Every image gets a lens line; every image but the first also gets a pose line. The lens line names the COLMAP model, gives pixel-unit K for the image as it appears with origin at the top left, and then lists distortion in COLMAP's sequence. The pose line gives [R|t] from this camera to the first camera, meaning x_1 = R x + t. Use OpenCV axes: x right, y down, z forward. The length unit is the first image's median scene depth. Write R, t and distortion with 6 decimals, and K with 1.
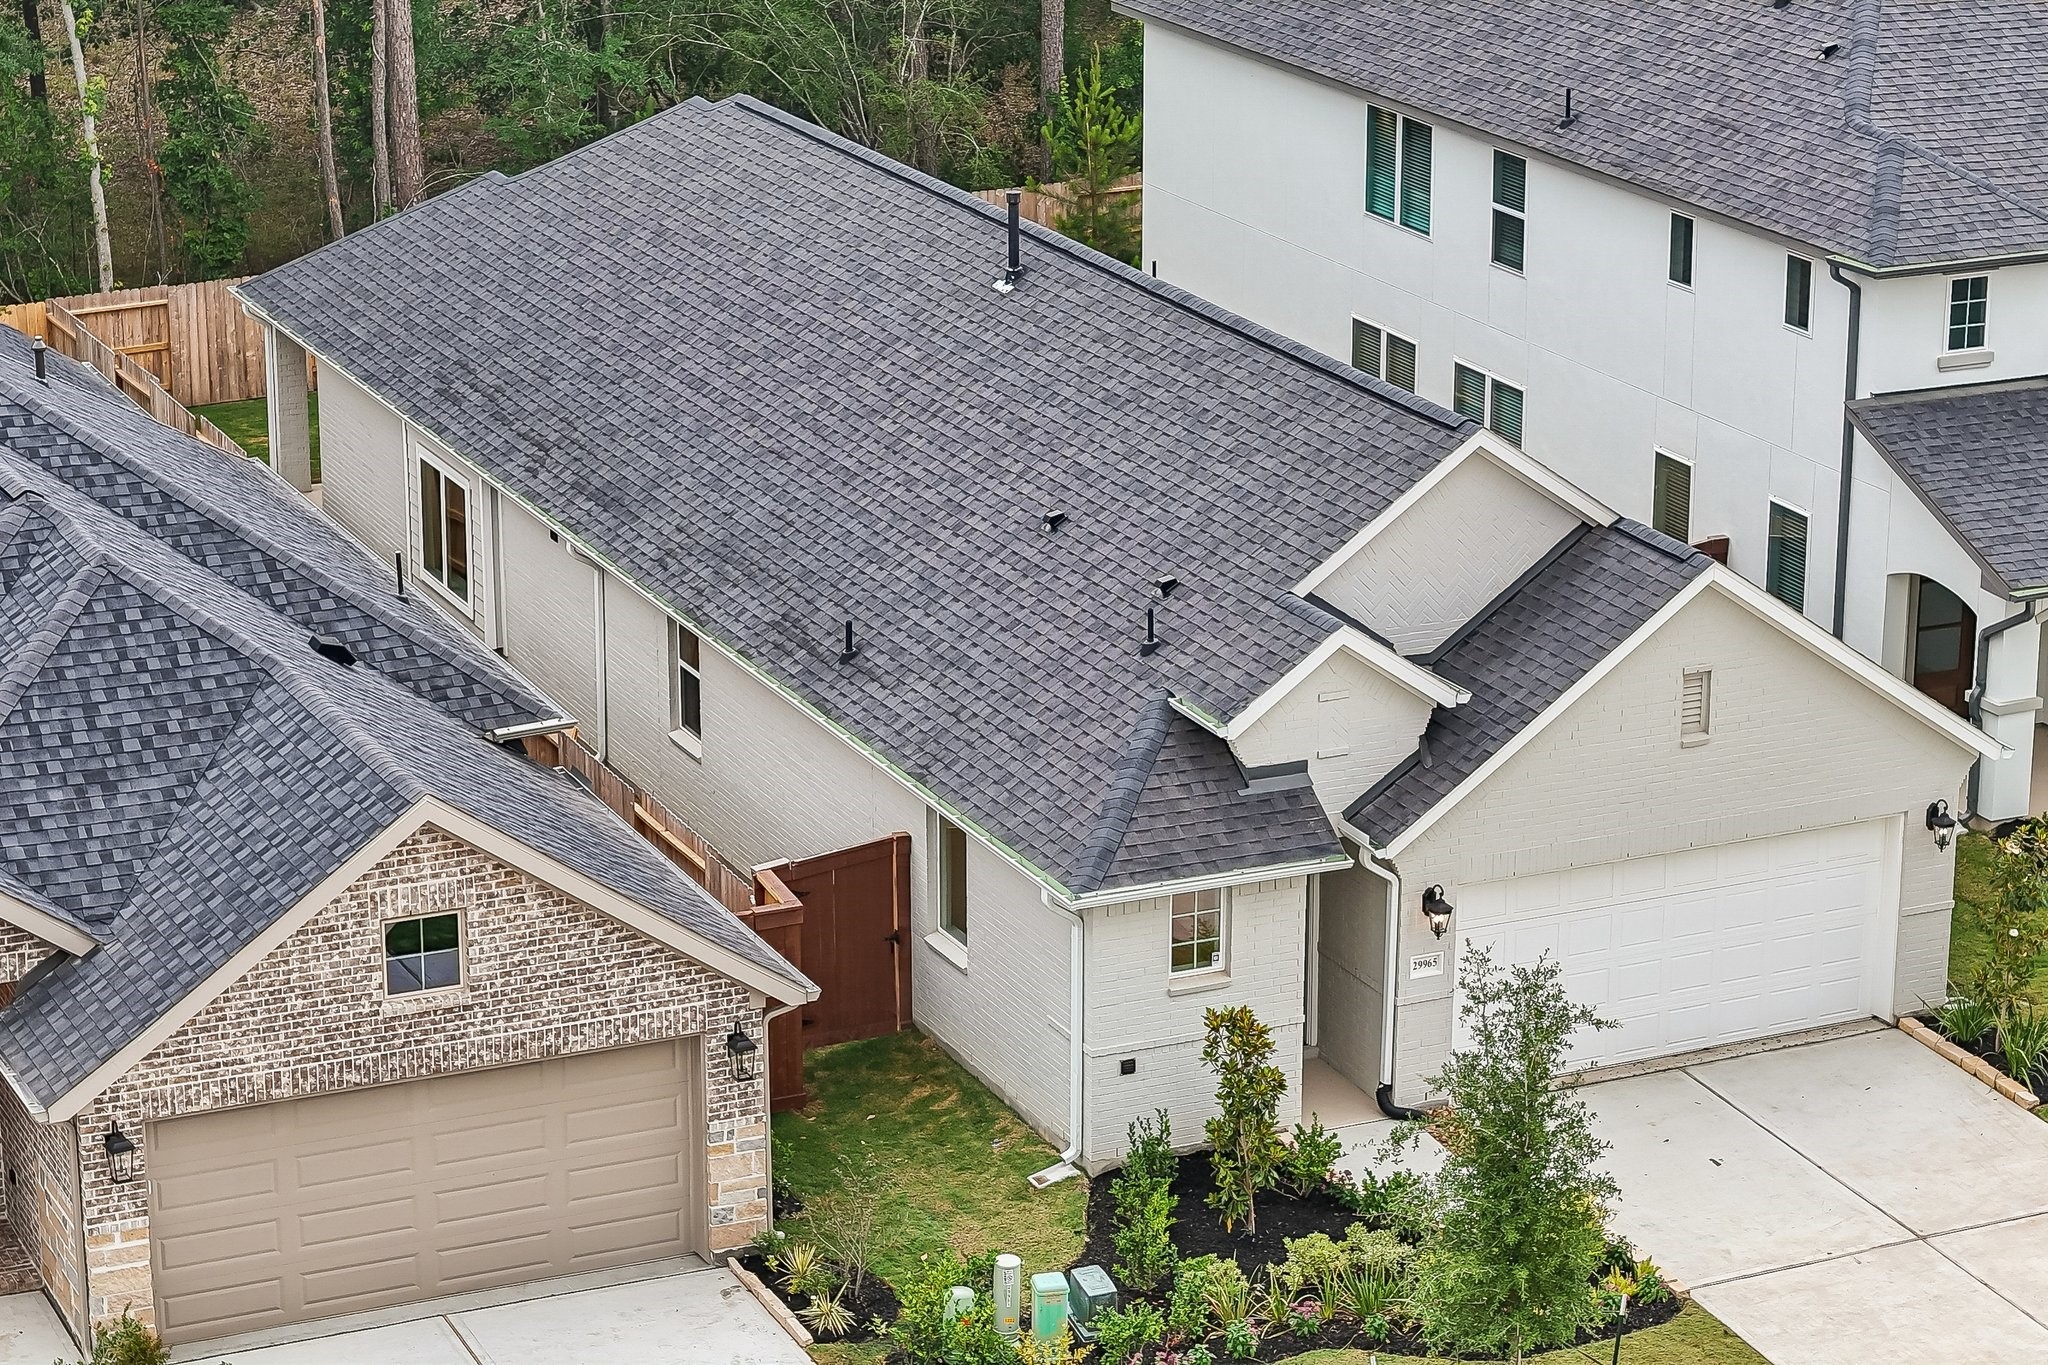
lens RADIAL K [[4905.7, 0, 1024.0], [0, 4905.7, 682.5], [0, 0, 1]] dist [-0.180200, -0.734993]
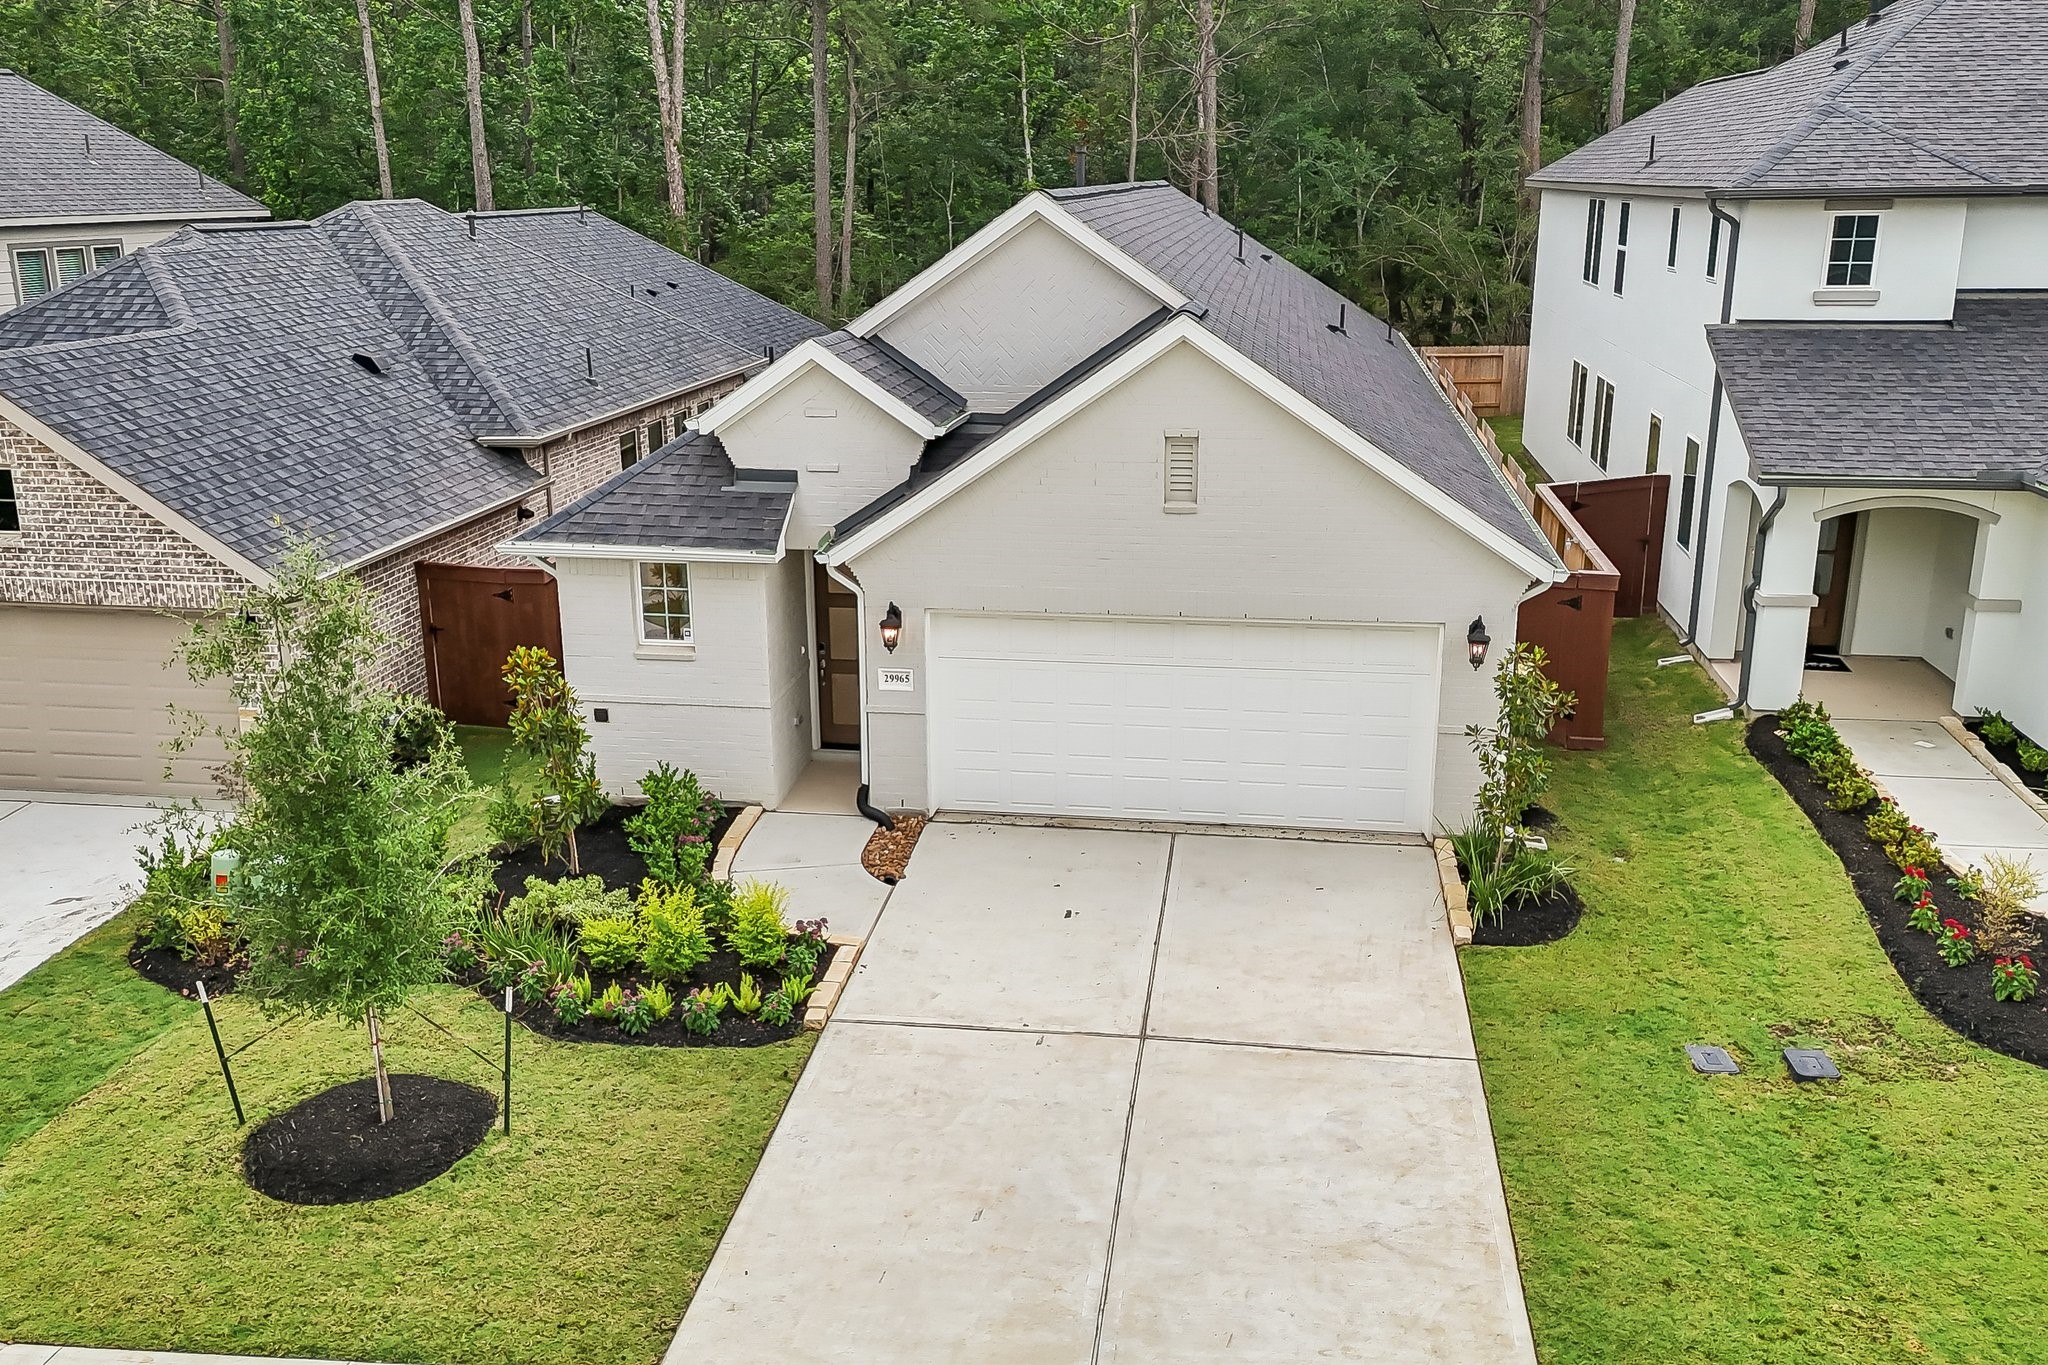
lens RADIAL K [[1769.6, 0, 1024.0], [0, 1769.6, 682.5], [0, 0, 1]] dist [0.093032, -0.117449]
pose [[0.843840, 0.148874, -0.515530, 0.311159], [-0.157231, 0.987173, 0.027713, 0.043418], [0.513043, 0.057672, 0.856423, 0.685506]]
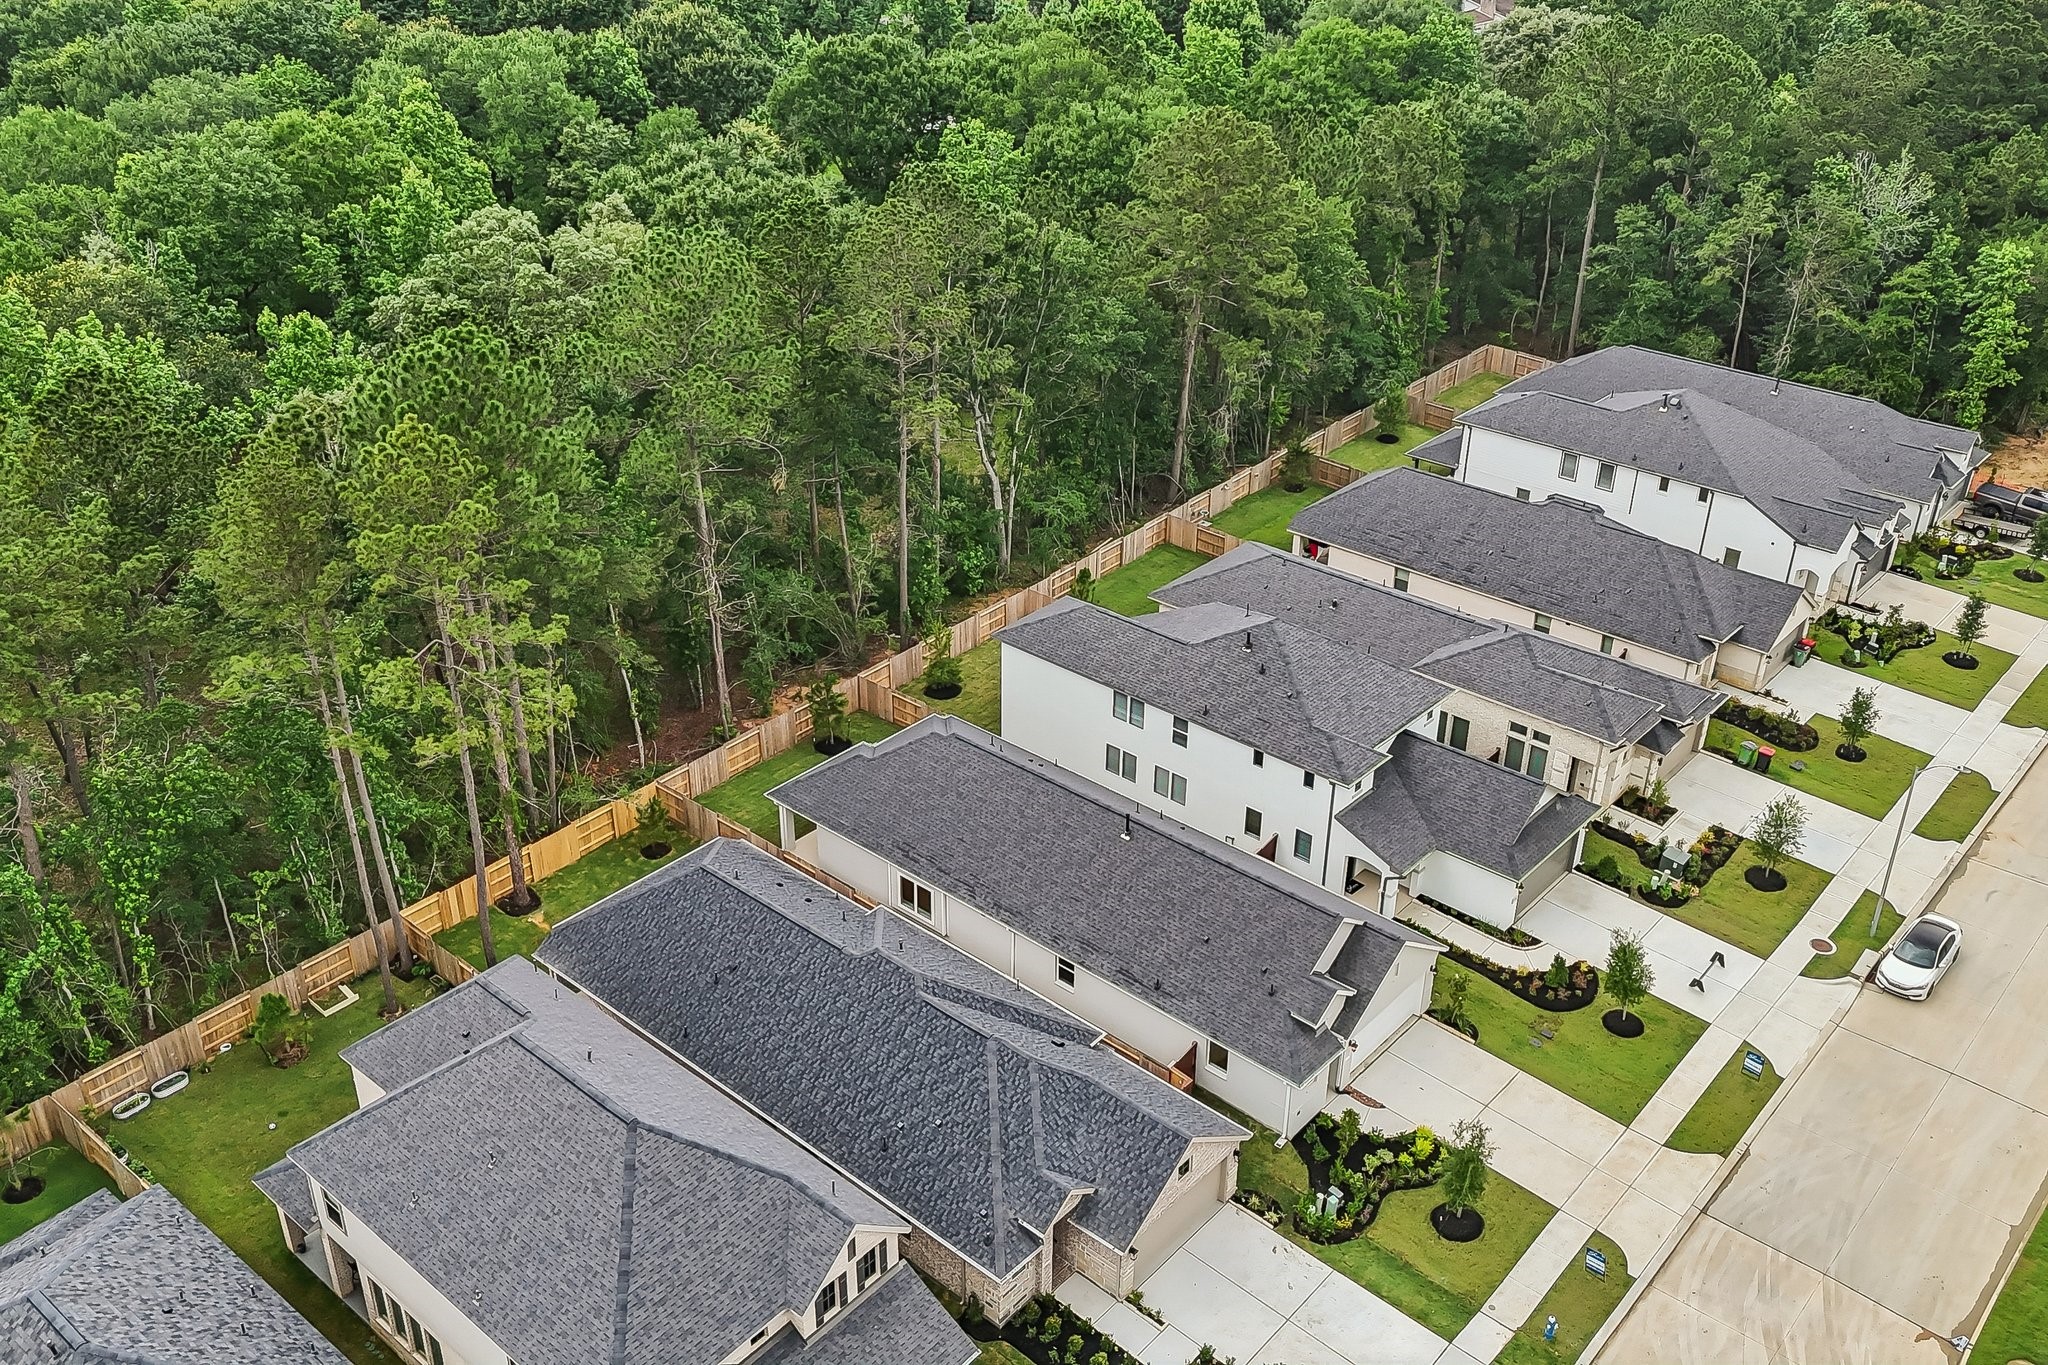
lens RADIAL K [[1769.6, 0, 1024.0], [0, 1769.6, 682.5], [0, 0, 1]] dist [0.093032, -0.117449]
pose [[0.914483, -0.190376, 0.357039, -0.596266], [0.112095, 0.967061, 0.228535, -0.577486], [-0.388786, -0.168969, 0.905701, -0.114496]]
